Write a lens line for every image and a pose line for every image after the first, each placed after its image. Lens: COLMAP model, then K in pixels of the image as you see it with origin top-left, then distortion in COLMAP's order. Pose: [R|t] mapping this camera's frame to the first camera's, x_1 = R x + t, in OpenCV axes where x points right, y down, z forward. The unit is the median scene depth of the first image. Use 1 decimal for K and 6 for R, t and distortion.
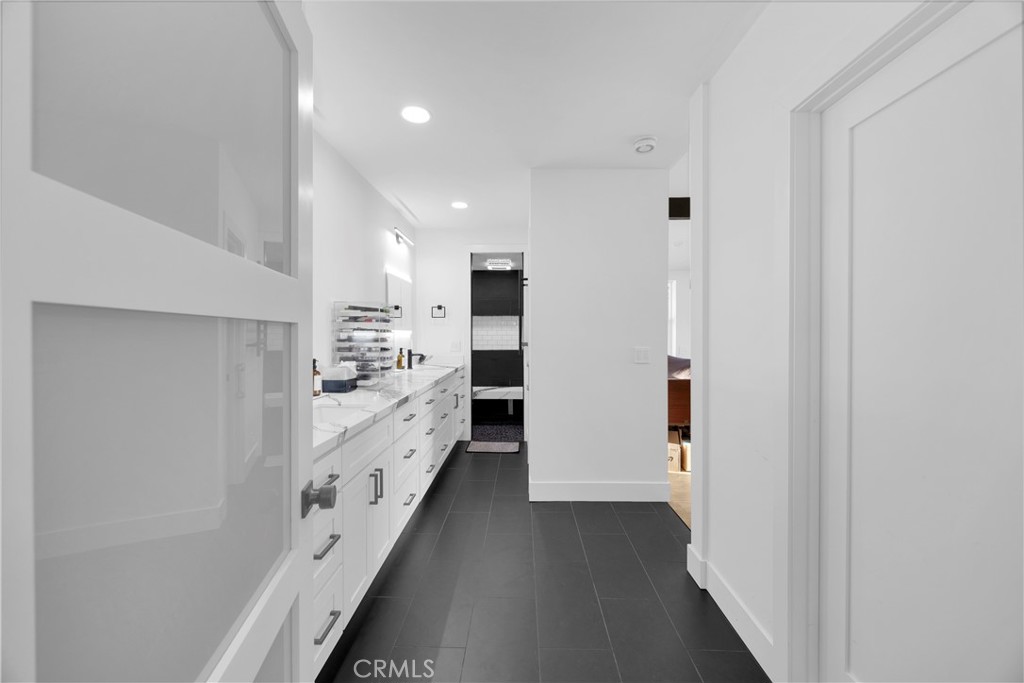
lens RADIAL K [[389.2, 0, 513.1], [0, 389.2, 335.8], [0, 0, 1]] dist [0.000124, -0.000122]
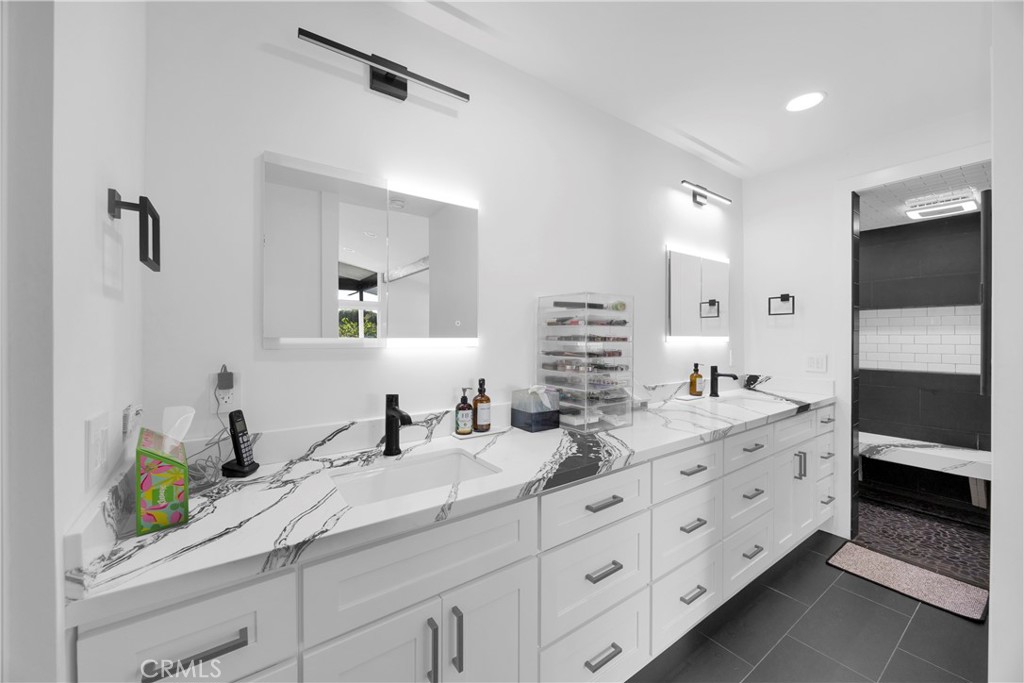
lens RADIAL K [[389.2, 0, 507.7], [0, 389.2, 338.6], [0, 0, 1]] dist [0.000124, -0.000122]
pose [[0.595556, 0.007357, -0.803280, 0.047099], [-0.008227, 0.999961, 0.003059, -0.009566], [0.803271, 0.004787, 0.595594, 0.336025]]
